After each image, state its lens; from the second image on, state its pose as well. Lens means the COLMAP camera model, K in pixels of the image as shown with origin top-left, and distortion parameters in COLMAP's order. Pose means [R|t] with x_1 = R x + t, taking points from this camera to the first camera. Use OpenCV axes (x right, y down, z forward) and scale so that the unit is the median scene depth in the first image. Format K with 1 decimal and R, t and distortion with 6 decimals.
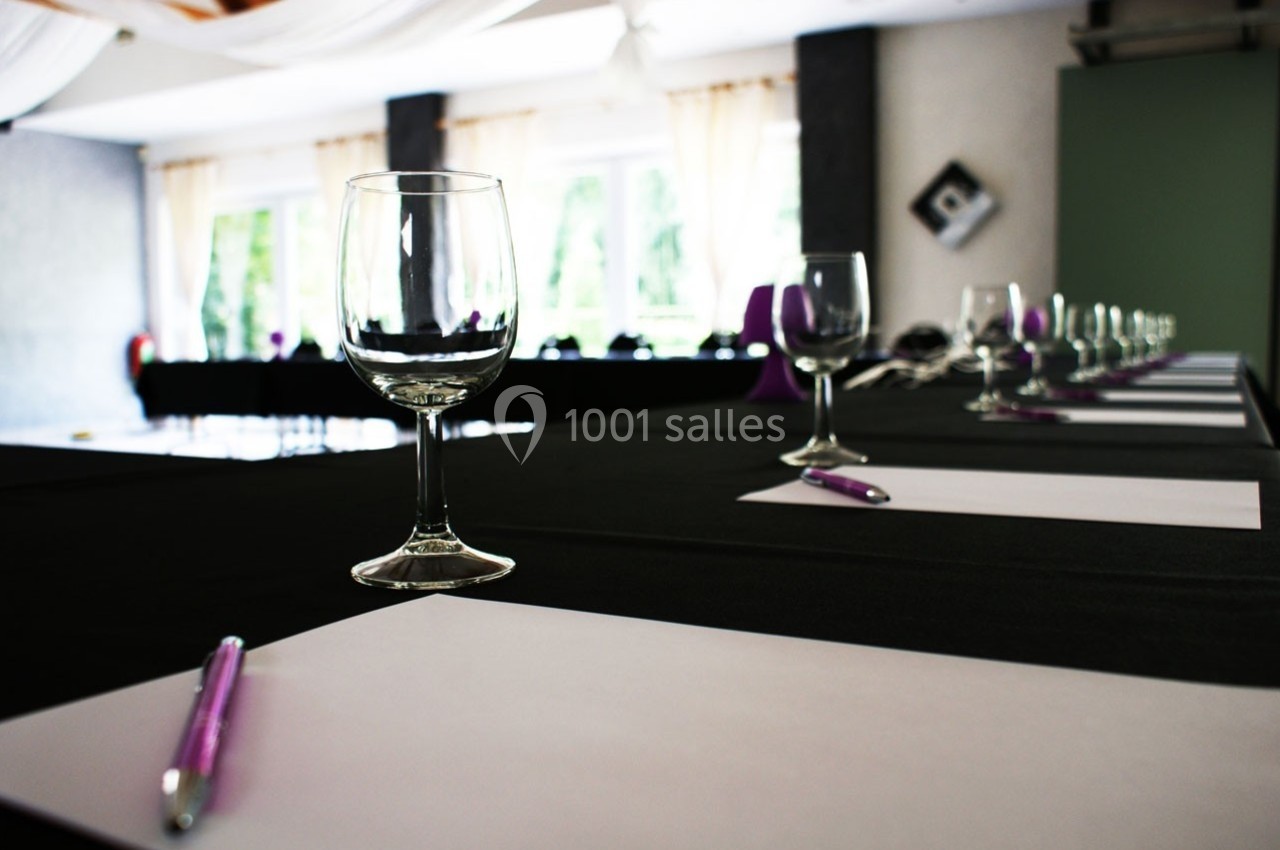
lens RADIAL K [[1165.8, 0, 639.1], [0, 1165.8, 444.8], [0, 0, 1]] dist [-0.009140, -0.005658]
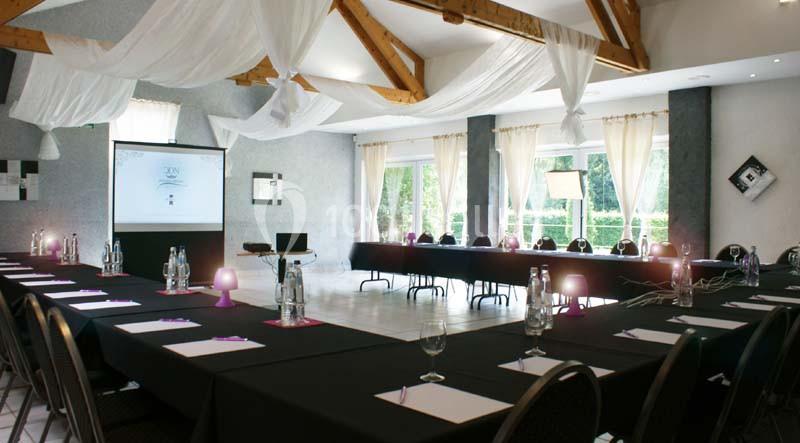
lens RADIAL K [[672.8, 0, 400.0], [0, 672.8, 221.5], [0, 0, 1]] dist [-0.082712, 0.002762]
pose [[0.949495, 0.014735, -0.313436, 0.050057], [-0.038628, 0.996788, -0.070157, -0.030613], [0.311396, 0.078721, 0.947014, -0.165016]]
